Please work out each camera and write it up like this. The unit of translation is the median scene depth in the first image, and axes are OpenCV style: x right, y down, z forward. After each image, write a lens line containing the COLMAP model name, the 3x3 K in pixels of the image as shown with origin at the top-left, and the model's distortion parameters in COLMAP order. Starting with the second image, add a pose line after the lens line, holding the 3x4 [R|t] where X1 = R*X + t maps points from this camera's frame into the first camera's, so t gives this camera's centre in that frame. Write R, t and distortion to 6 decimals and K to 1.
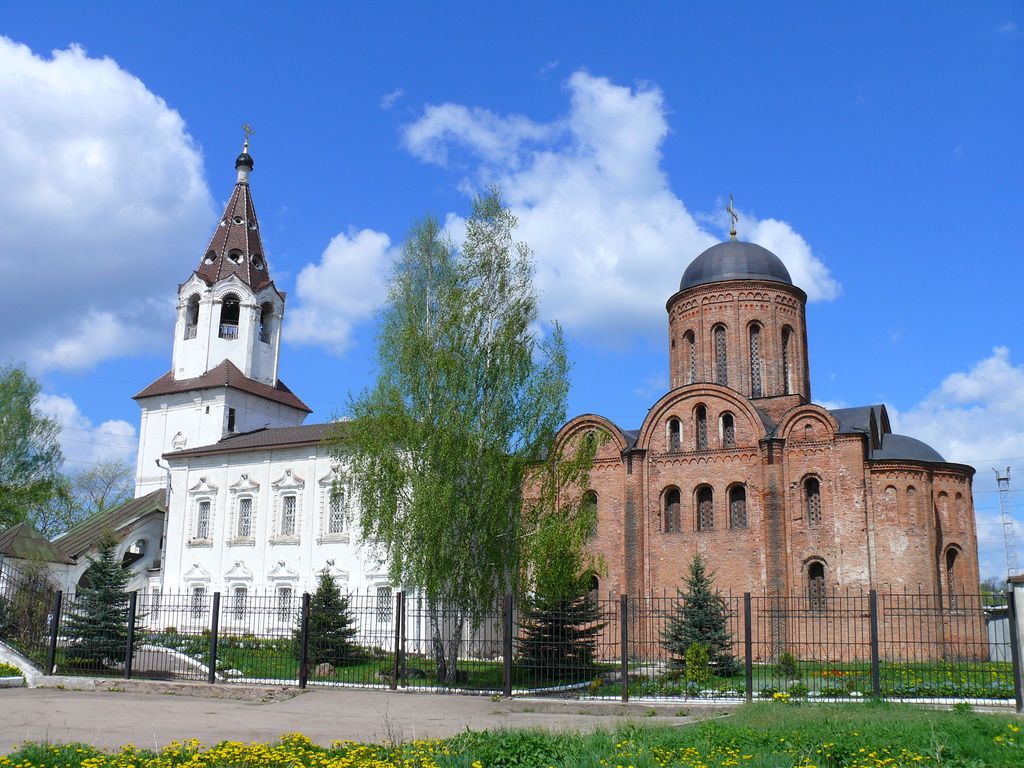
lens RADIAL K [[1042.5, 0, 512.0], [0, 1042.5, 384.0], [0, 0, 1]] dist [-0.109654, -0.000783]
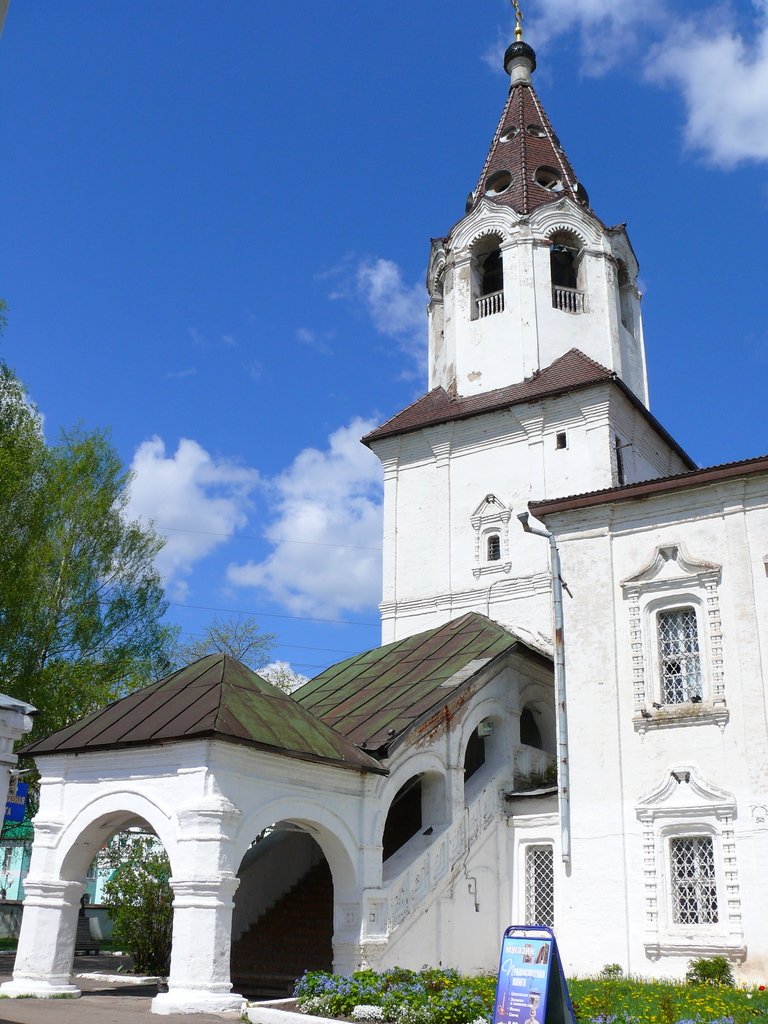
lens RADIAL K [[1042.5, 0, 384.0], [0, 1042.5, 512.0], [0, 0, 1]] dist [-0.109654, -0.000783]
pose [[0.998369, -0.017639, -0.054290, -0.339624], [0.009992, 0.990377, -0.138036, 0.115263], [0.056203, 0.137269, 0.988938, 0.535502]]
